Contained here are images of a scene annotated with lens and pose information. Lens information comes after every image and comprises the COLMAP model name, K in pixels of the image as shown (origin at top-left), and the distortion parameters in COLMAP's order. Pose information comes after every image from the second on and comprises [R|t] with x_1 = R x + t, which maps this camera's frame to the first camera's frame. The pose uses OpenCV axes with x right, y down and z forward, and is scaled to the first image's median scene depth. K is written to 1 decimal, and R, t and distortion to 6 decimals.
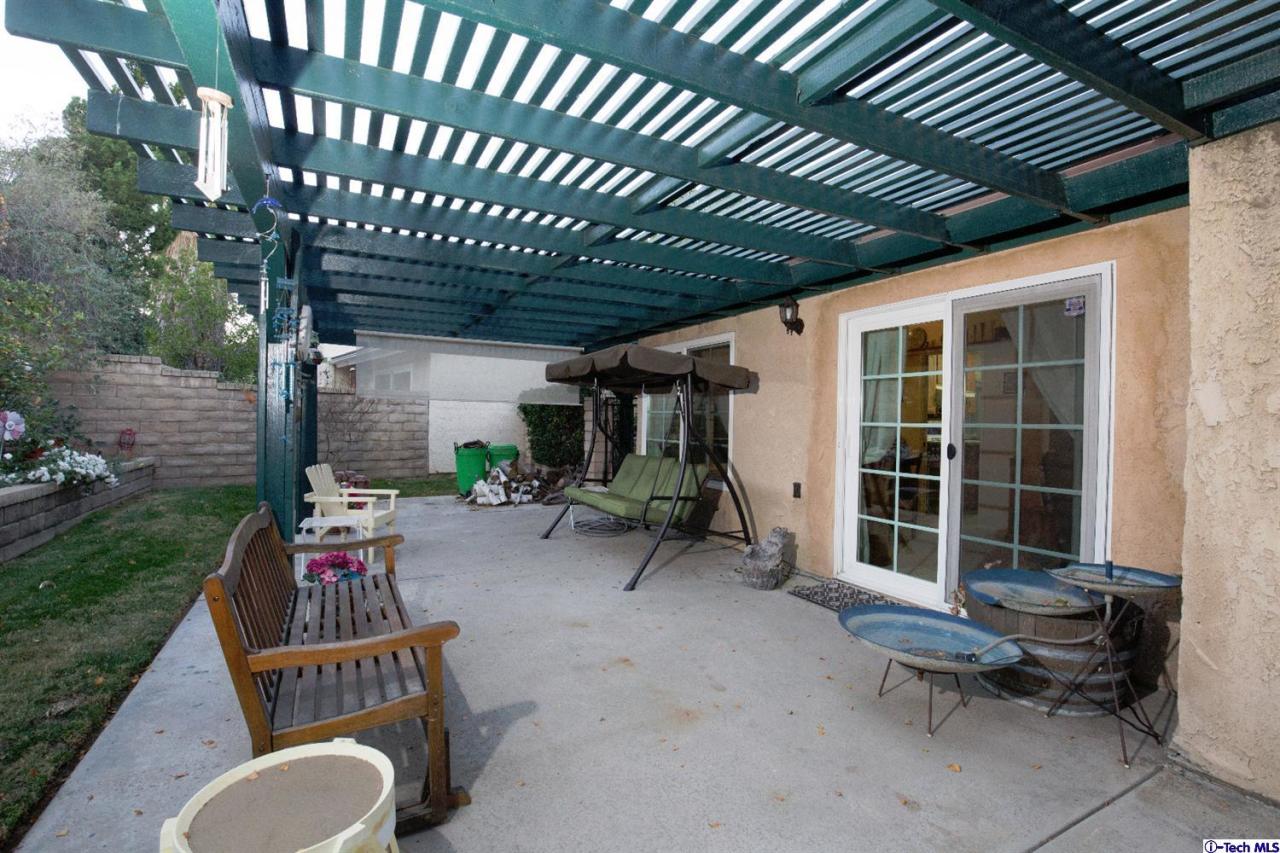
lens RADIAL K [[583.9, 0, 638.2], [0, 583.9, 422.8], [0, 0, 1]] dist [-0.038135, 0.007731]
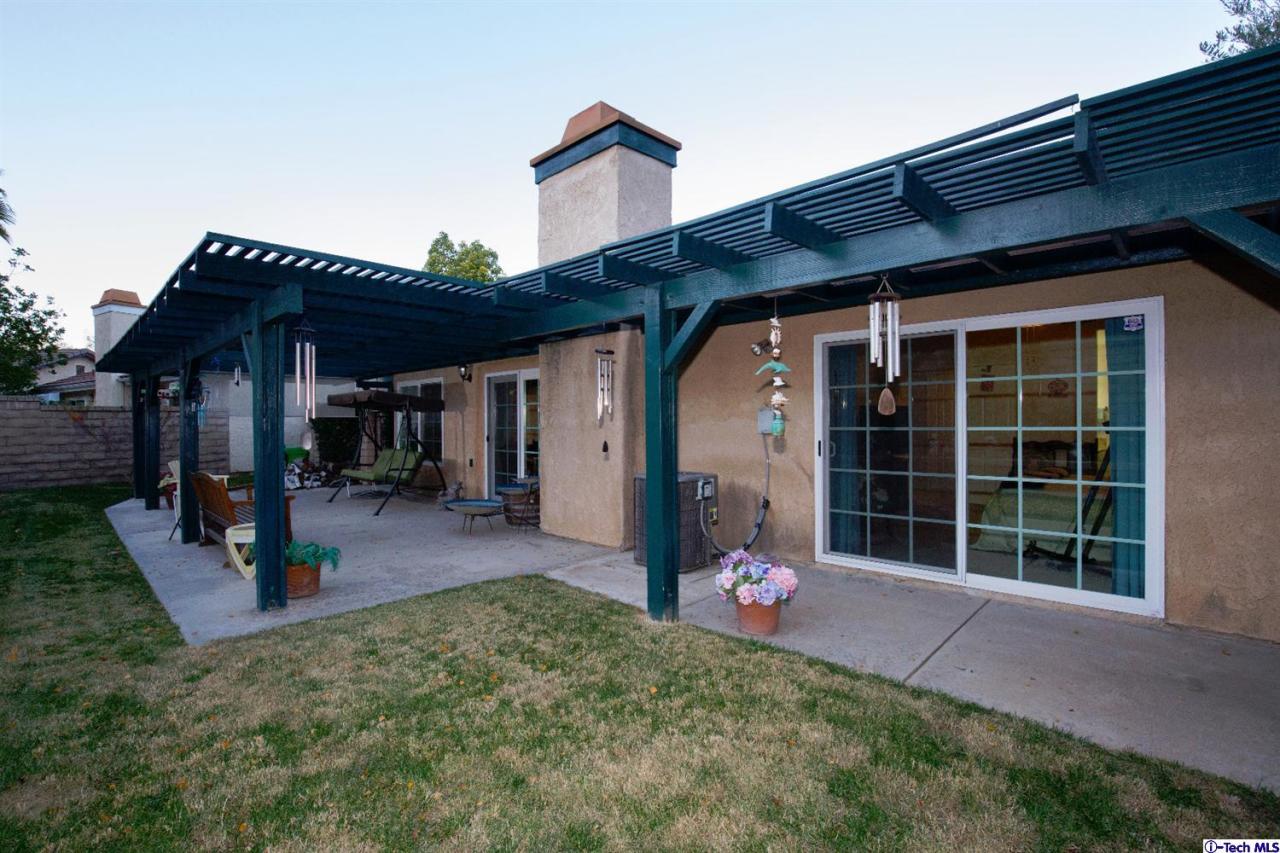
lens RADIAL K [[583.9, 0, 638.2], [0, 583.9, 422.8], [0, 0, 1]] dist [-0.038135, 0.007731]
pose [[0.947701, -0.023268, 0.318309, 0.106992], [0.023105, 0.999724, 0.004289, -0.007043], [-0.318321, 0.003290, 0.947977, -0.580756]]
